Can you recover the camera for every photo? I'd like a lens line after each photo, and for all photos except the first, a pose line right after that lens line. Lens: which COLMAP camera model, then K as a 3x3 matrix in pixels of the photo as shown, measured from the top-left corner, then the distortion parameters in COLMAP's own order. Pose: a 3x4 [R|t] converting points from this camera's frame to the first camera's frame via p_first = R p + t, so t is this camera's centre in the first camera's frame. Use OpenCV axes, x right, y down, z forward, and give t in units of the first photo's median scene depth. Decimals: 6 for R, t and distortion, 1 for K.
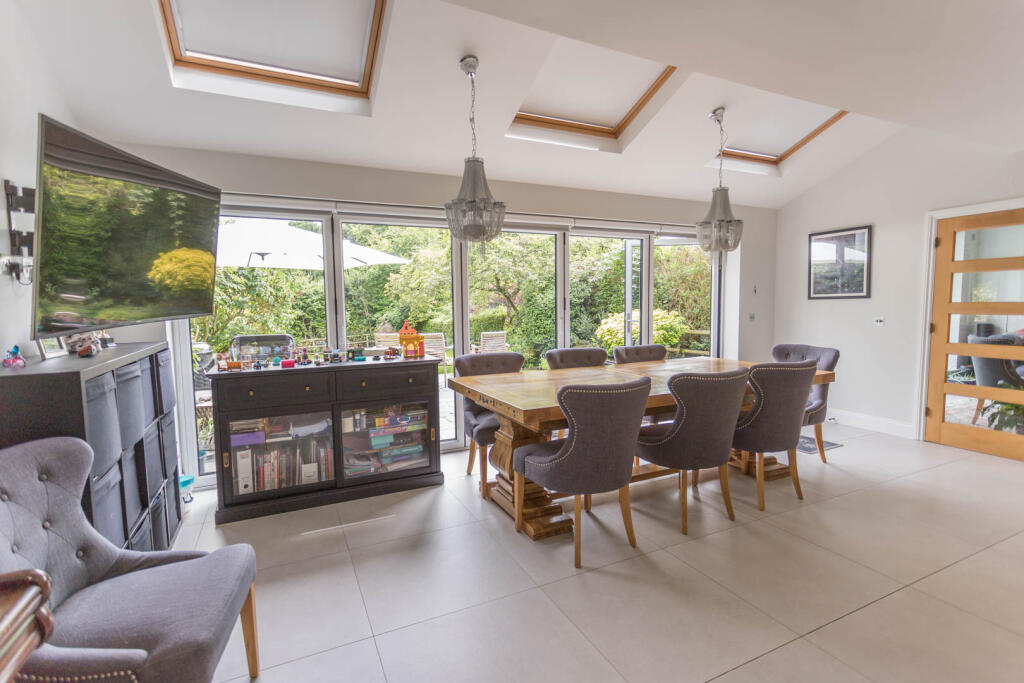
lens RADIAL K [[491.3, 0, 514.9], [0, 491.3, 342.9], [0, 0, 1]] dist [-0.001453, 0.000115]
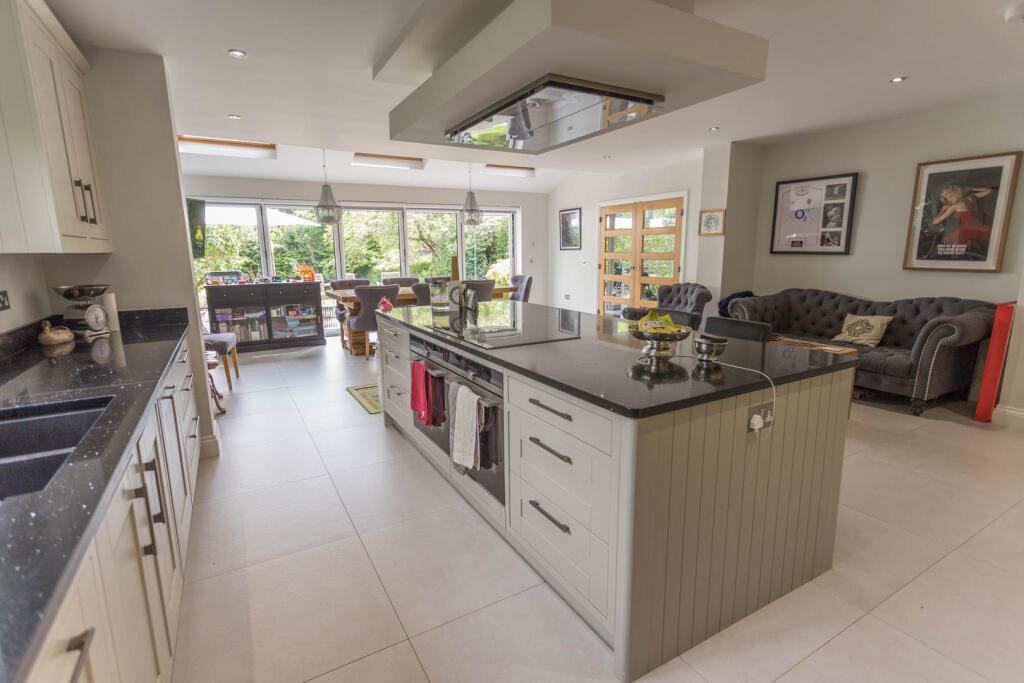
lens RADIAL K [[491.3, 0, 510.6], [0, 491.3, 343.8], [0, 0, 1]] dist [-0.001453, 0.000115]
pose [[0.997231, -0.011275, 0.073511, 0.451812], [0.003380, 0.994290, 0.106656, 0.074047], [-0.074293, -0.106113, 0.991575, -1.024205]]
